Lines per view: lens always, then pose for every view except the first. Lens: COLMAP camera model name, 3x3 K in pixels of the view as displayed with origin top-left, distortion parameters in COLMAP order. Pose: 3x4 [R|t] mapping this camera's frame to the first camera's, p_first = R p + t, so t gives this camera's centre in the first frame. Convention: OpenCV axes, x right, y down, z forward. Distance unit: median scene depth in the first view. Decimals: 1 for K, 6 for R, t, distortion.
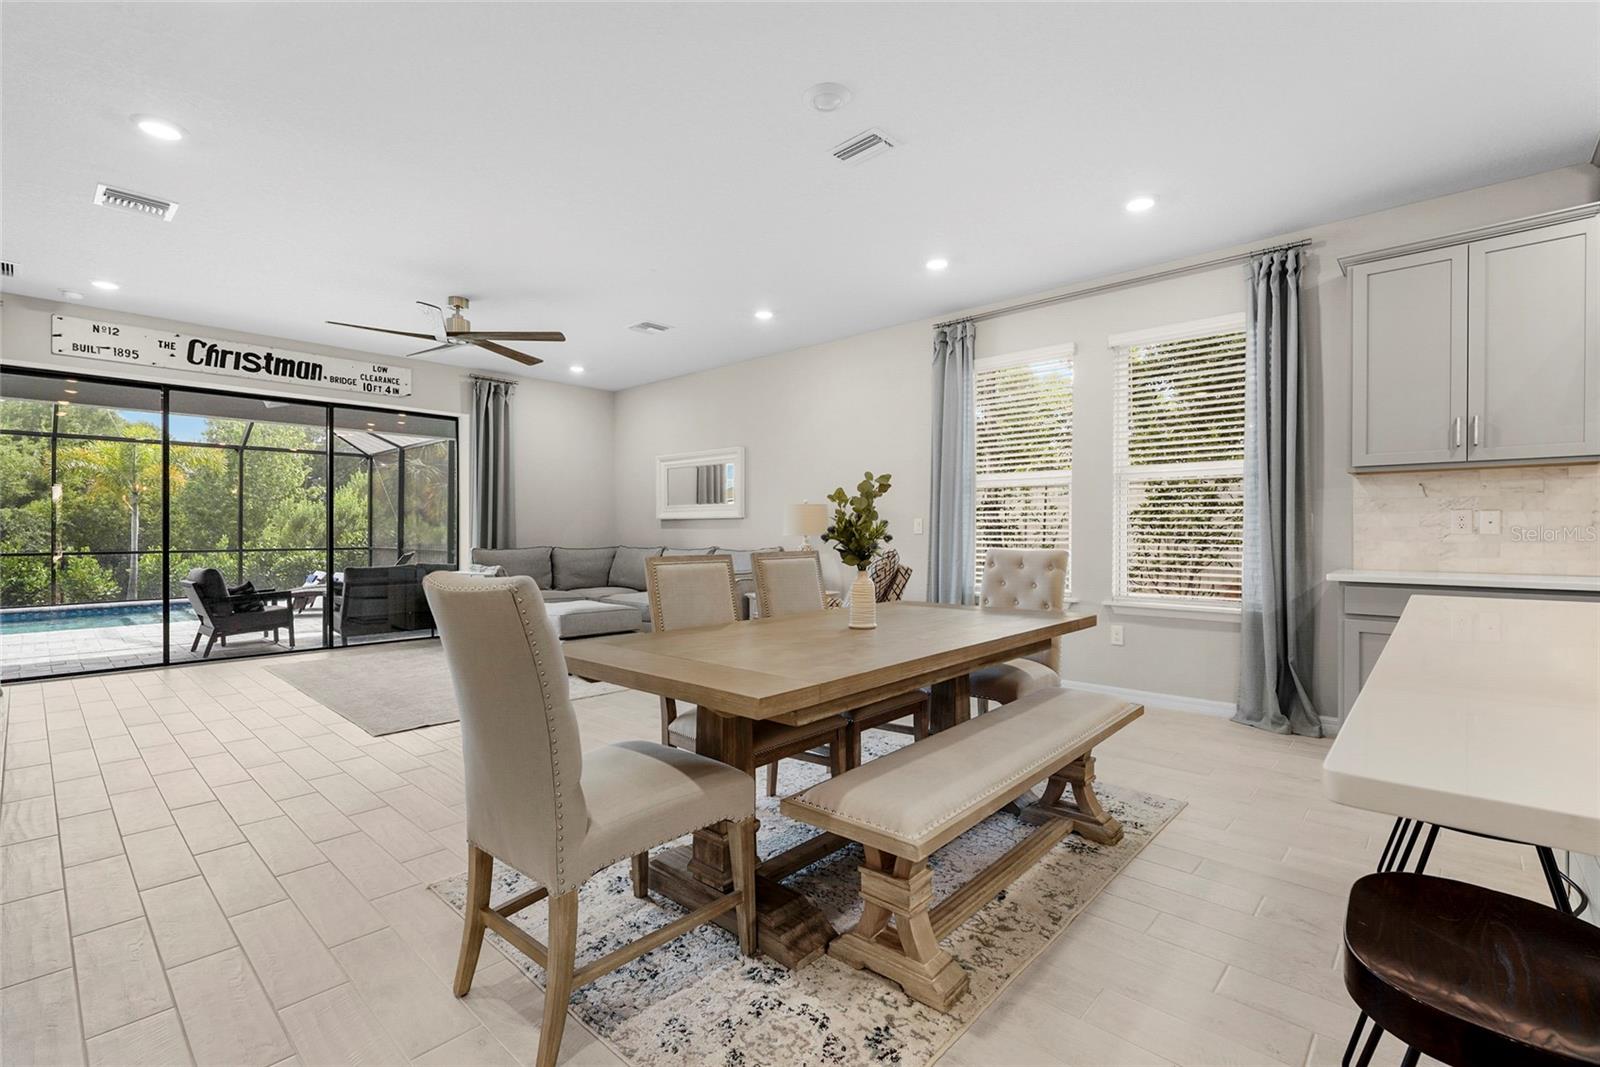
lens RADIAL K [[708.6, 0, 814.5], [0, 708.6, 534.3], [0, 0, 1]] dist [-0.000610, -0.000336]
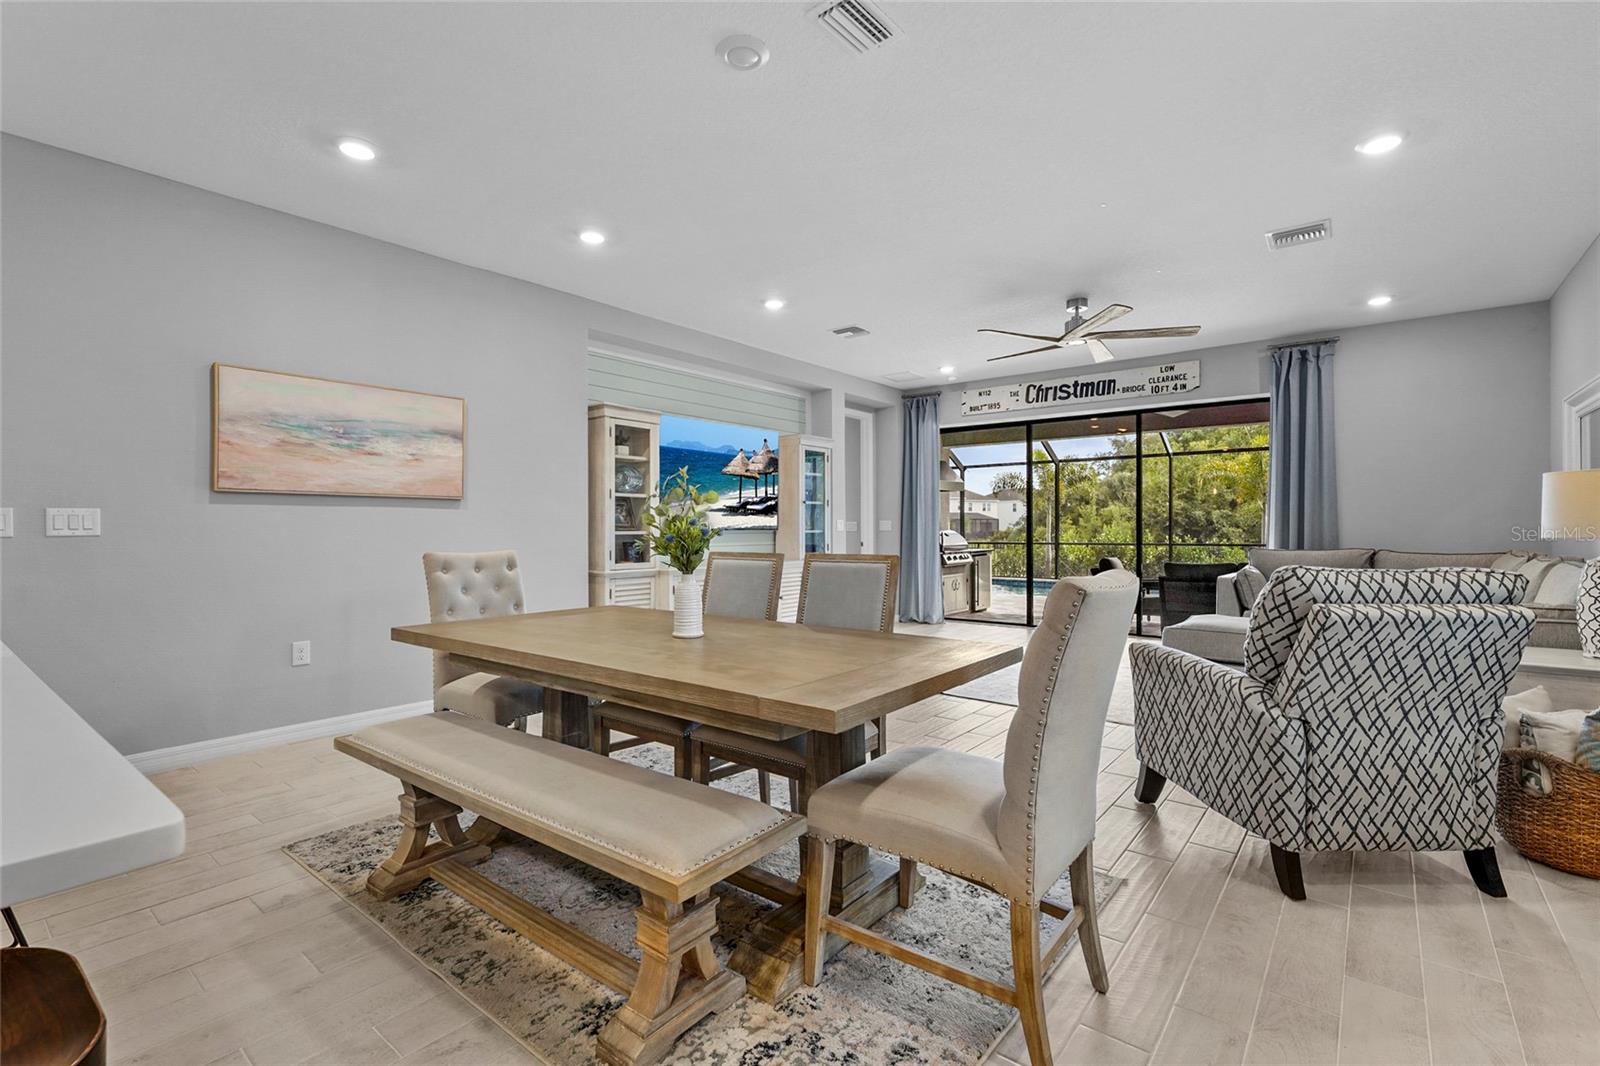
lens RADIAL K [[725.4, 0, 818.9], [0, 725.4, 530.7], [0, 0, 1]] dist [-0.001605, -0.000060]
pose [[0.068668, 0.005003, -0.997627, 0.437708], [-0.001964, 0.999986, 0.004880, -0.004922], [0.997638, 0.001625, 0.068677, 0.477200]]
